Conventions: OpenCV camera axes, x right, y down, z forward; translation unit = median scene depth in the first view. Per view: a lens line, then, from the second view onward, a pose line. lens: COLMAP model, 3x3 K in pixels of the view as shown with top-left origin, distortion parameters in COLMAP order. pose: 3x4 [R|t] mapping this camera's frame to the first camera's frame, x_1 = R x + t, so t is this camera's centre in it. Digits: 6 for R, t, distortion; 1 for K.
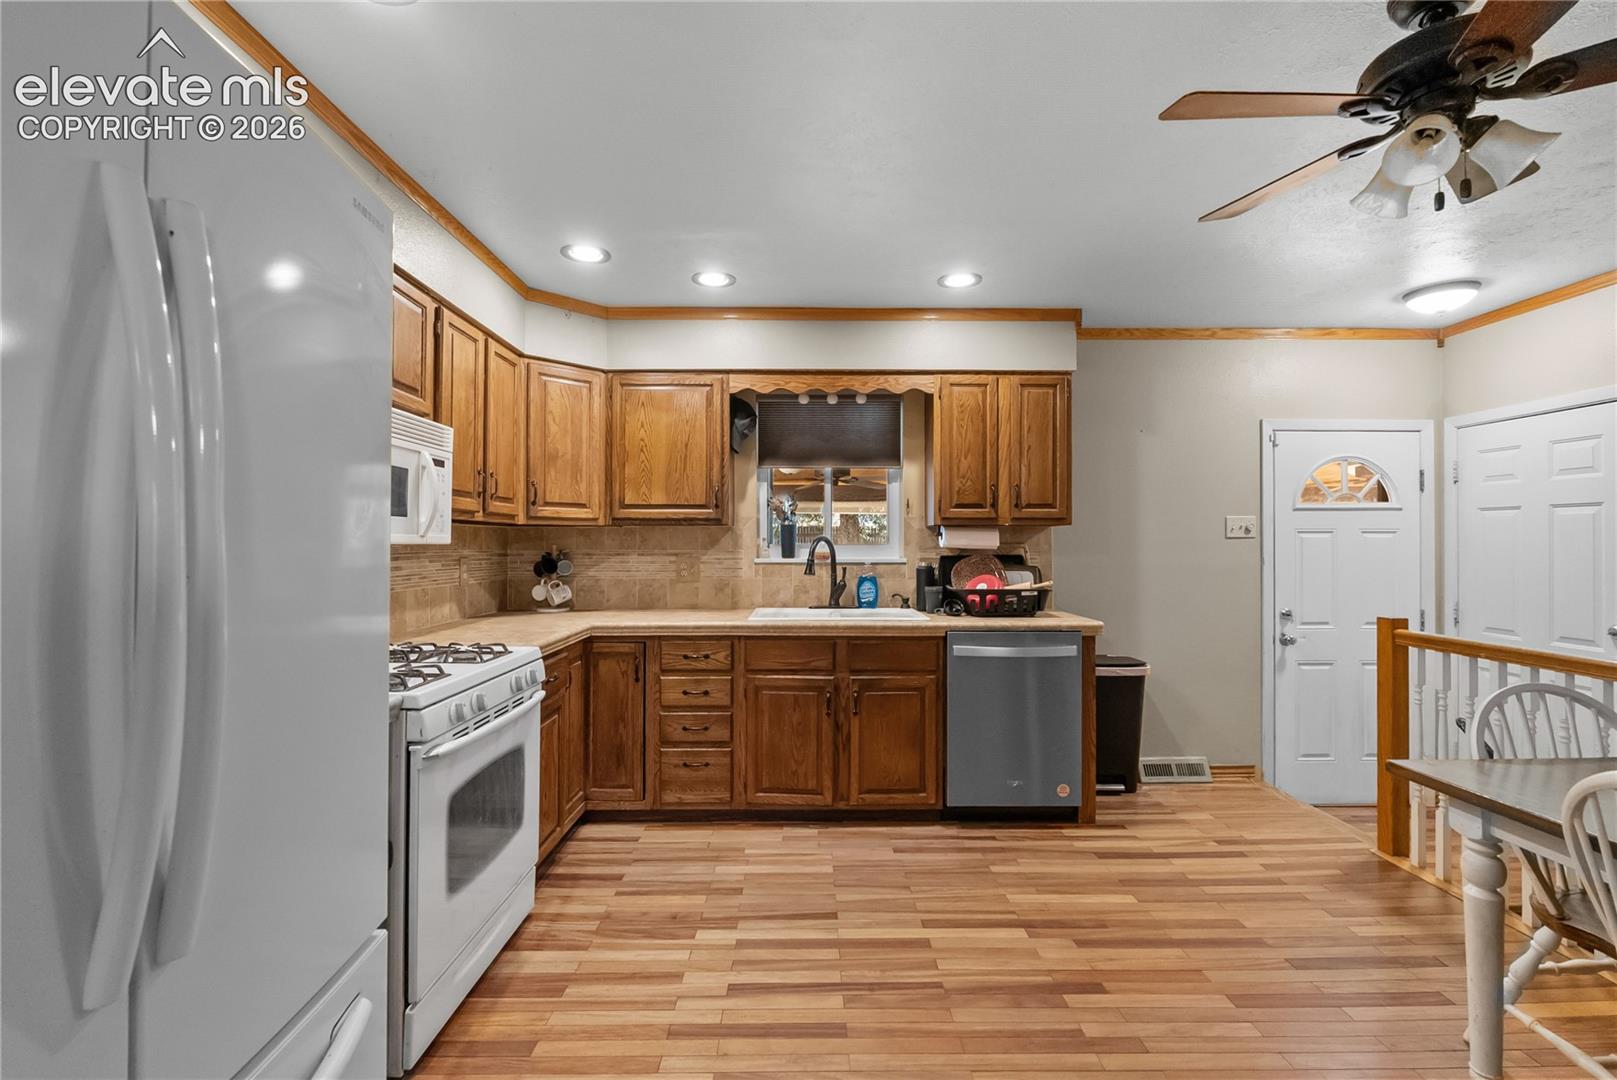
lens RADIAL K [[707.6, 0, 815.9], [0, 707.6, 533.8], [0, 0, 1]] dist [-0.009845, 0.001746]
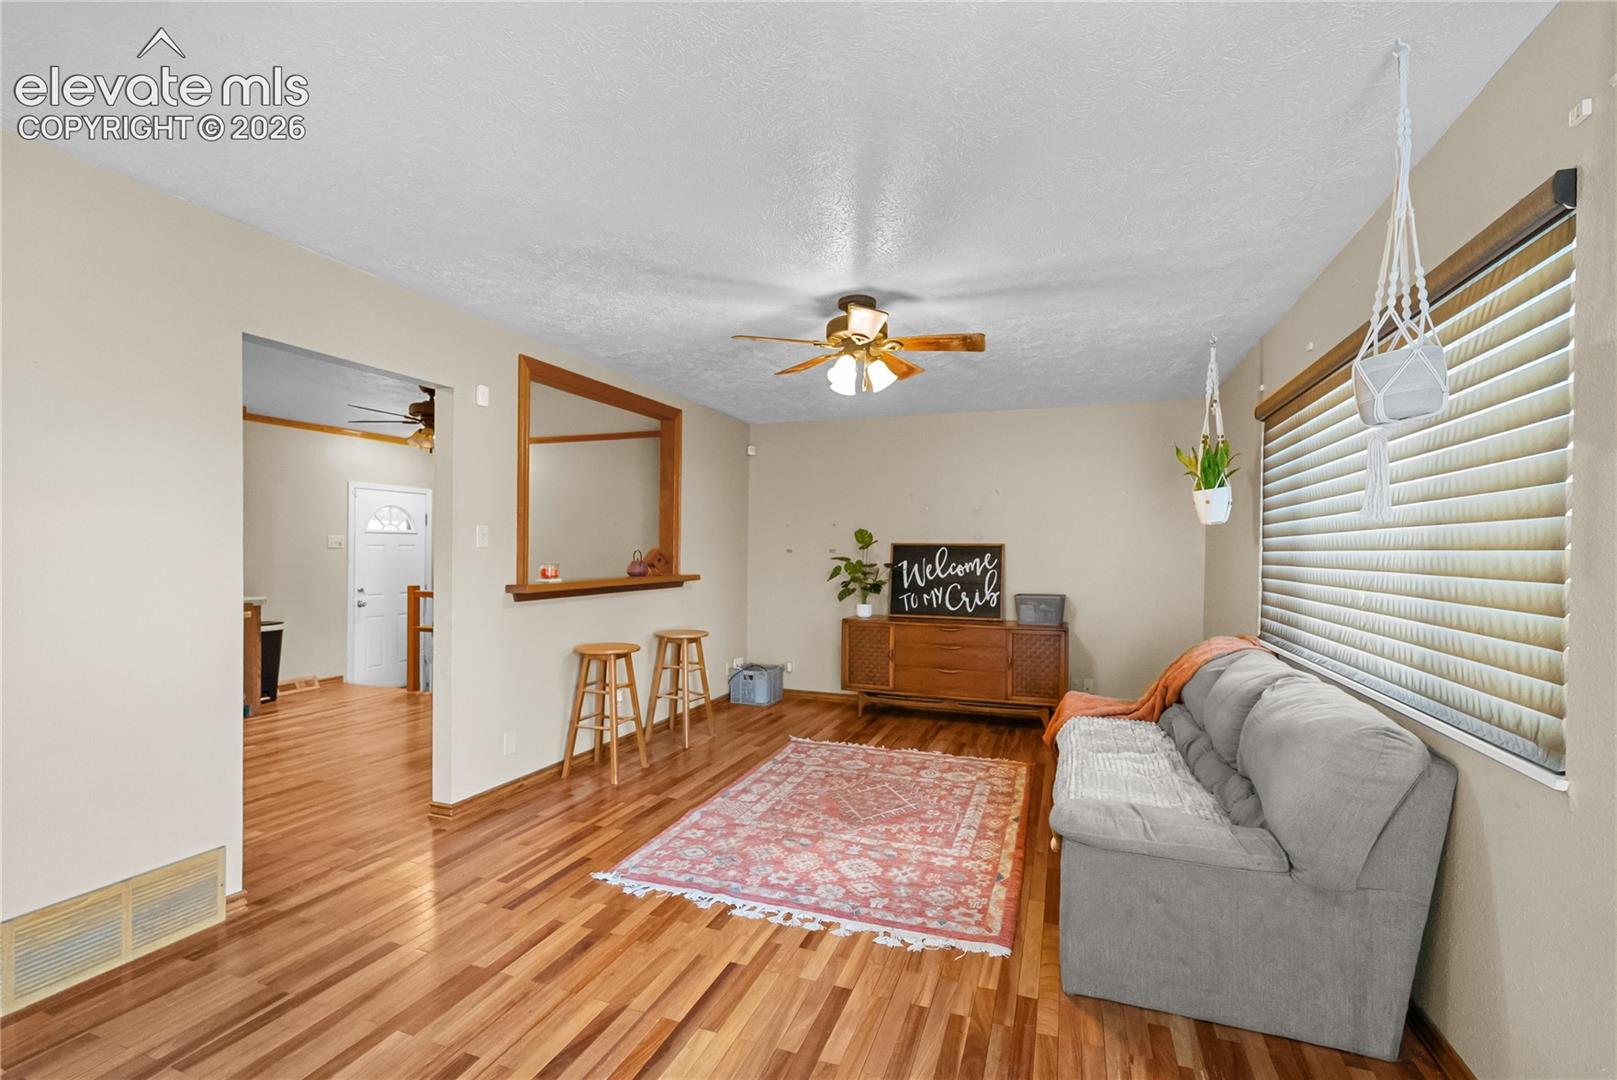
lens RADIAL K [[707.6, 0, 808.0], [0, 707.6, 554.6], [0, 0, 1]] dist [-0.009845, 0.001746]
pose [[0.355303, -0.001411, 0.934750, -0.708331], [-0.019808, 0.999763, 0.009038, -0.019435], [-0.934541, -0.021727, 0.355191, -0.822673]]
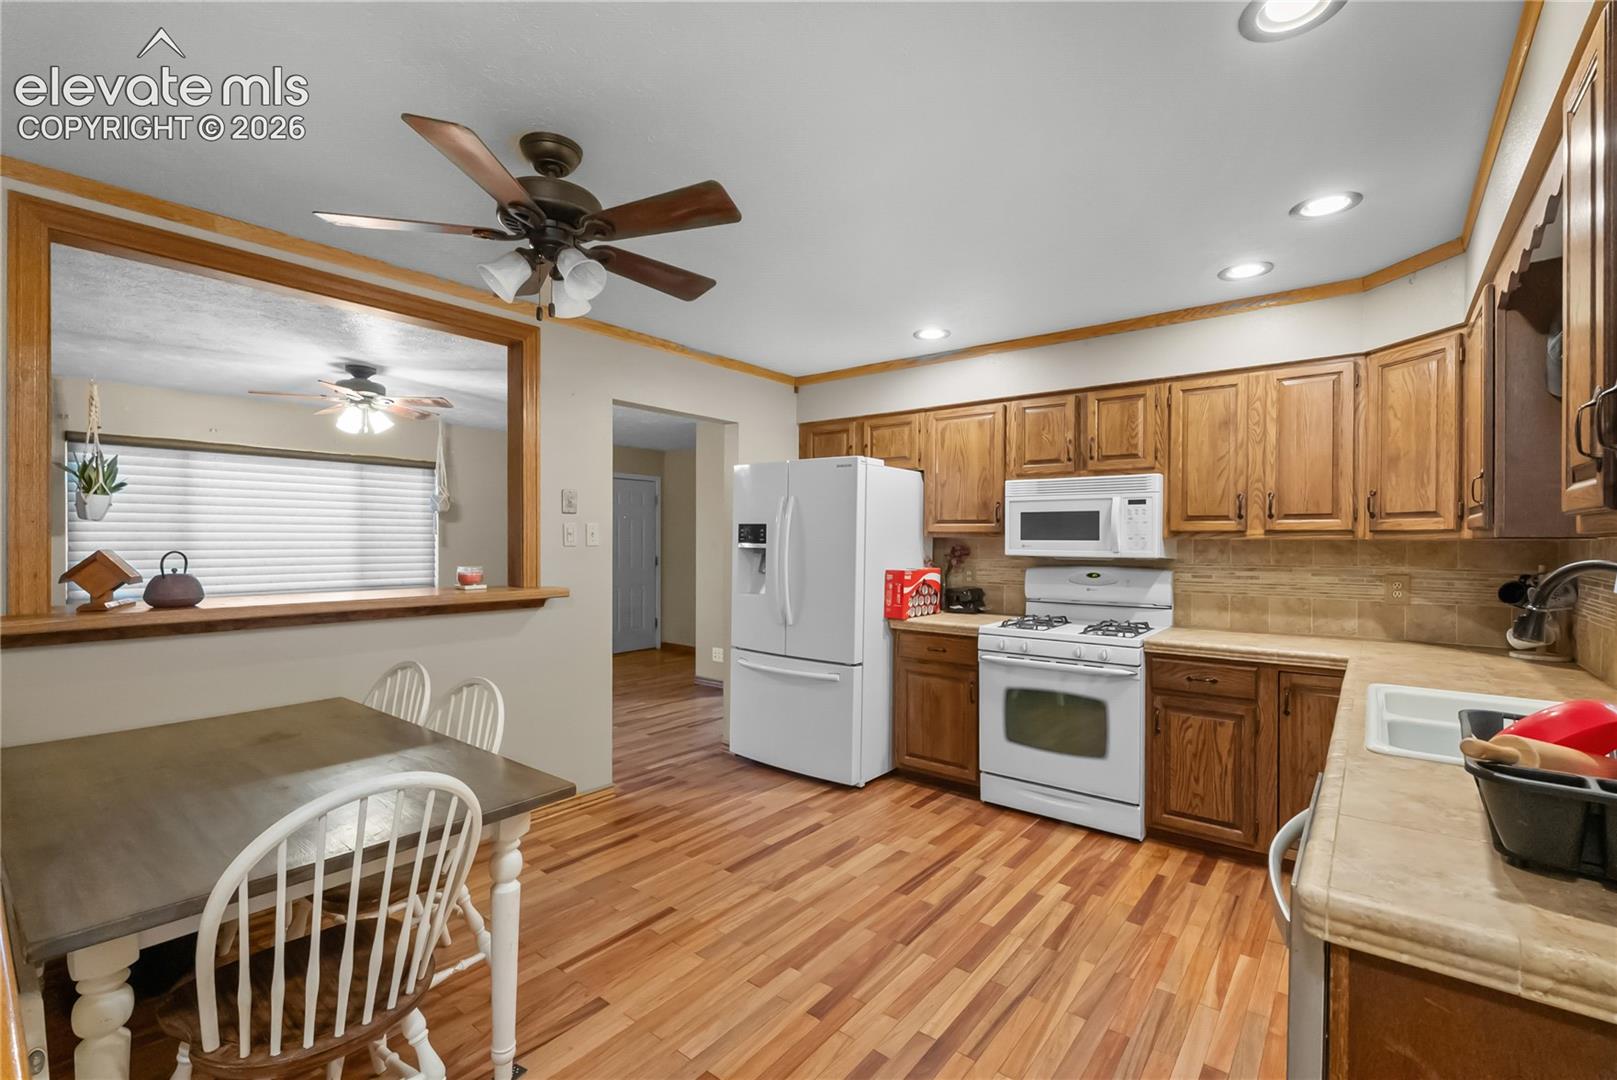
lens RADIAL K [[707.6, 0, 811.1], [0, 707.6, 539.4], [0, 0, 1]] dist [-0.009845, 0.001746]
pose [[-0.626492, -0.001737, -0.779426, 0.721196], [0.006483, 0.999951, -0.007439, -0.011196], [0.779401, -0.009713, -0.626451, 0.986738]]
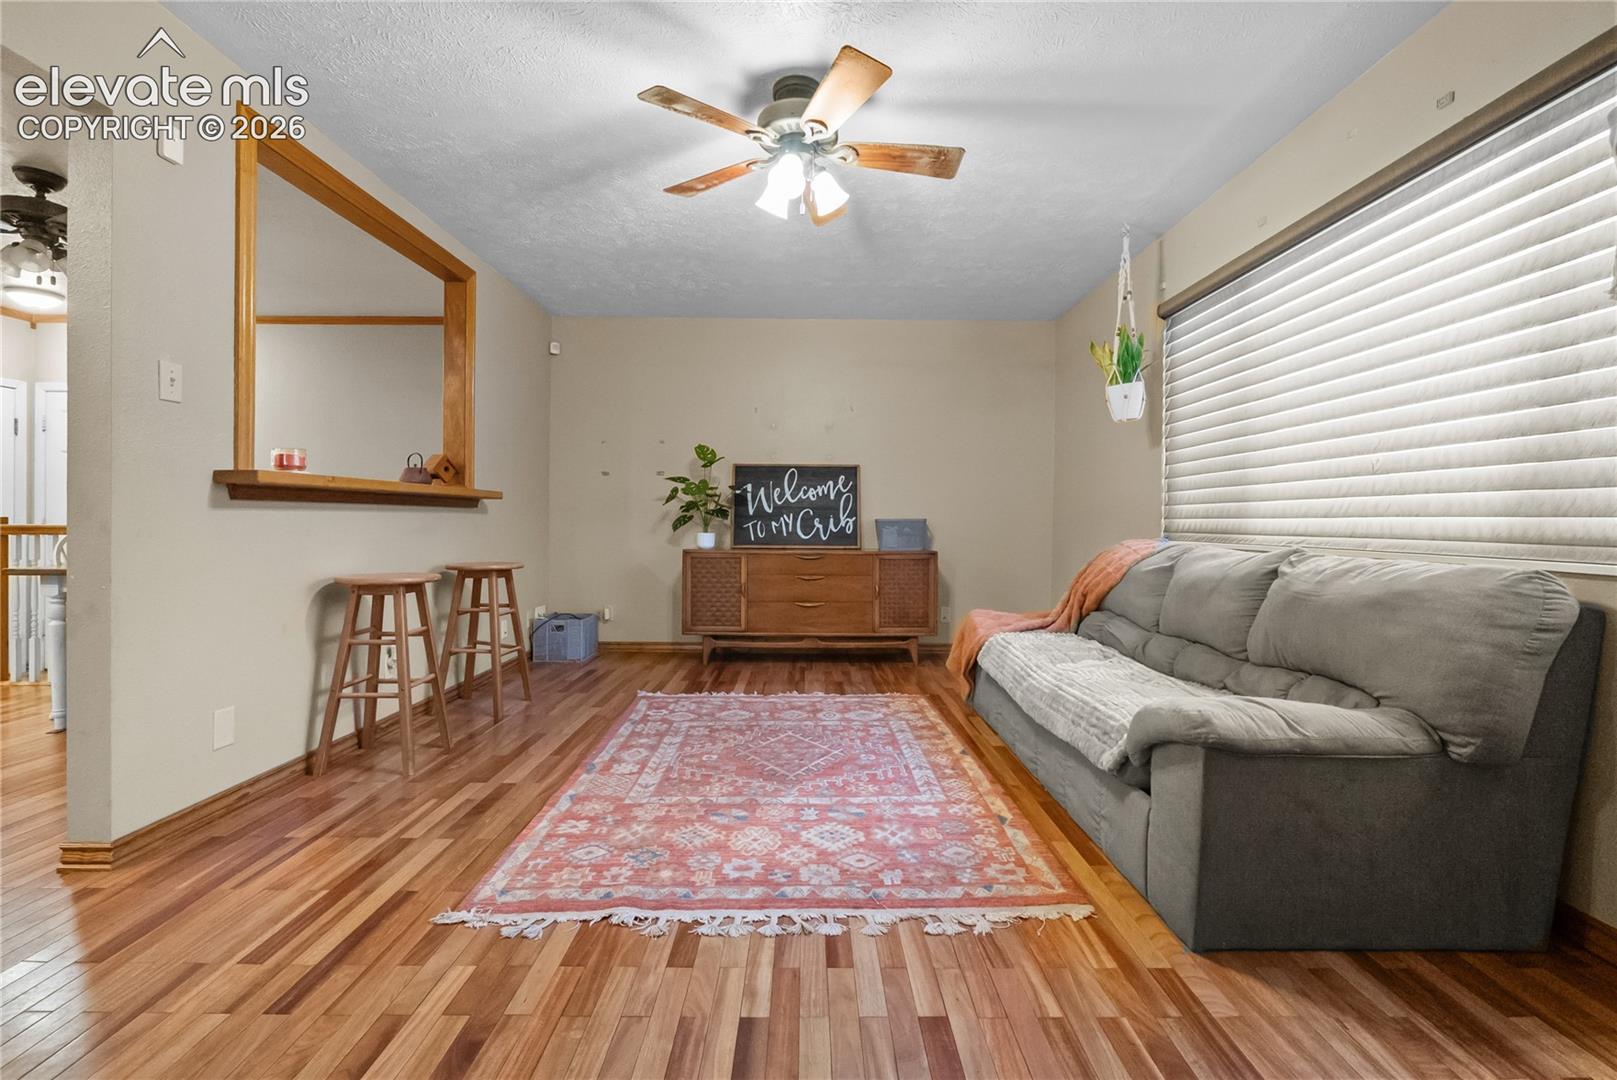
lens RADIAL K [[707.6, 0, 810.3], [0, 707.6, 529.9], [0, 0, 1]] dist [-0.009845, 0.001746]
pose [[-0.000667, -0.010615, 0.999943, -0.512768], [-0.018432, 0.999774, 0.010601, 0.088193], [-0.999830, -0.018424, -0.000862, -0.554870]]
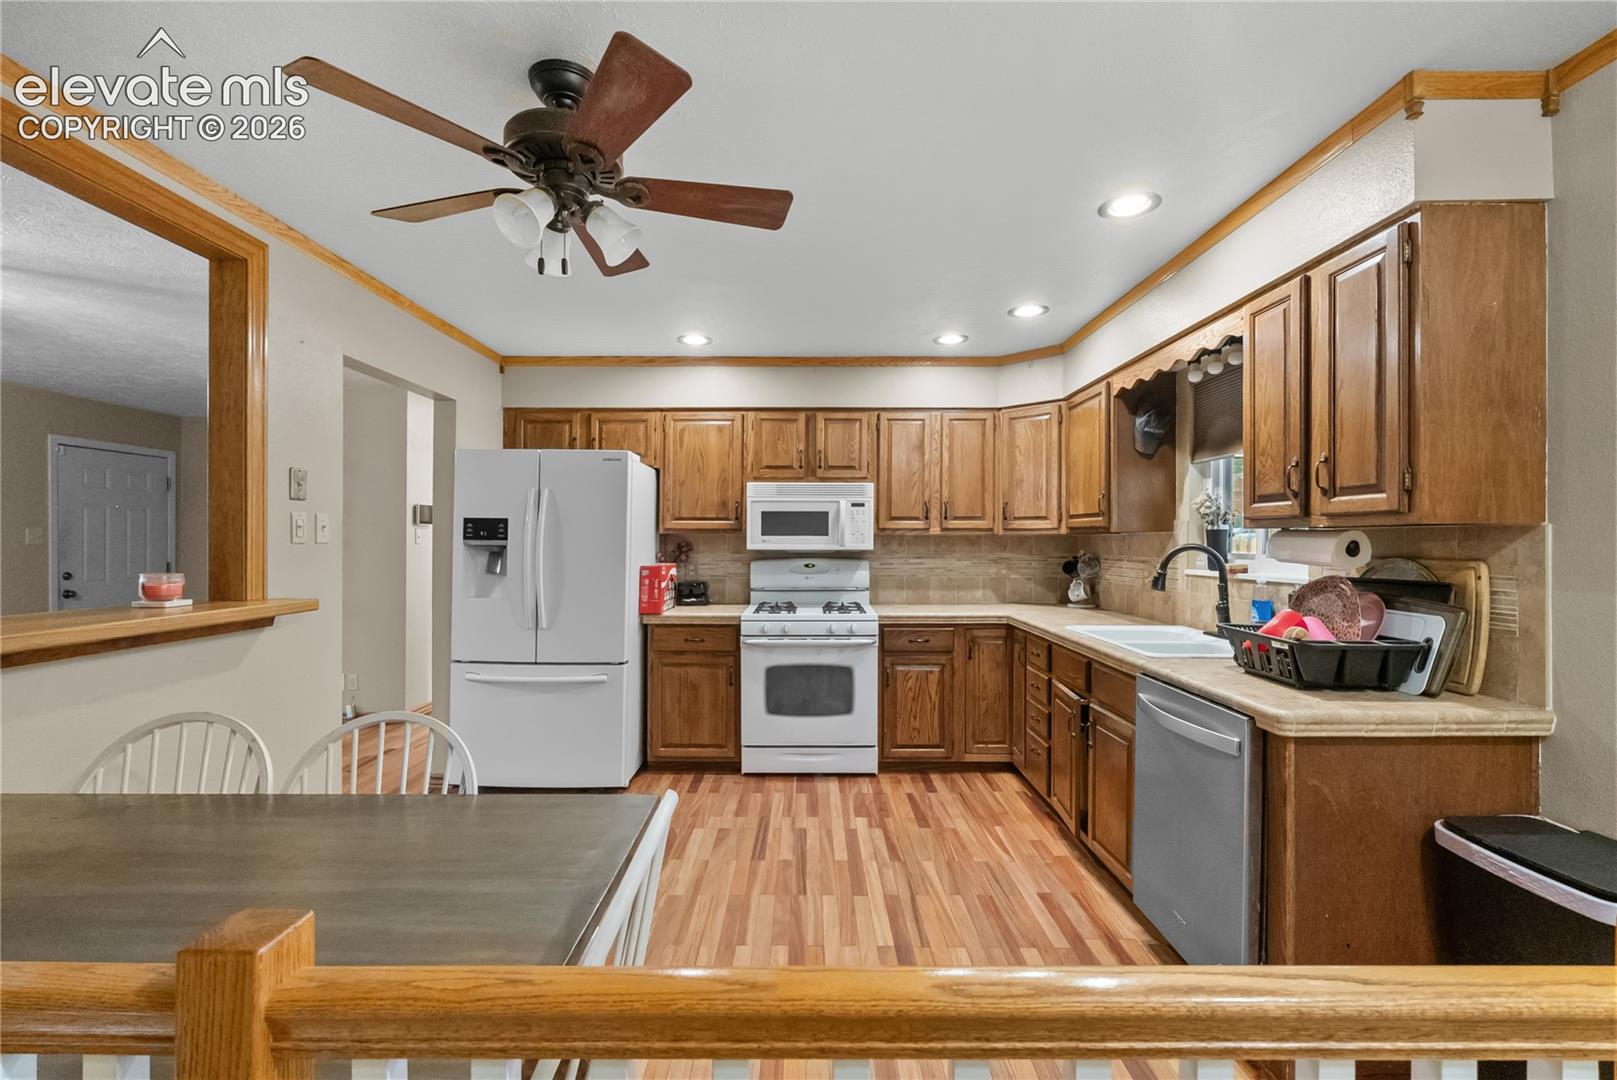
lens RADIAL K [[707.6, 0, 804.2], [0, 707.6, 536.0], [0, 0, 1]] dist [-0.009845, 0.001746]
pose [[-0.009906, -0.006045, -0.999933, 0.905959], [0.012756, 0.999900, -0.006171, -0.007293], [0.999870, -0.012817, -0.009827, 0.626572]]
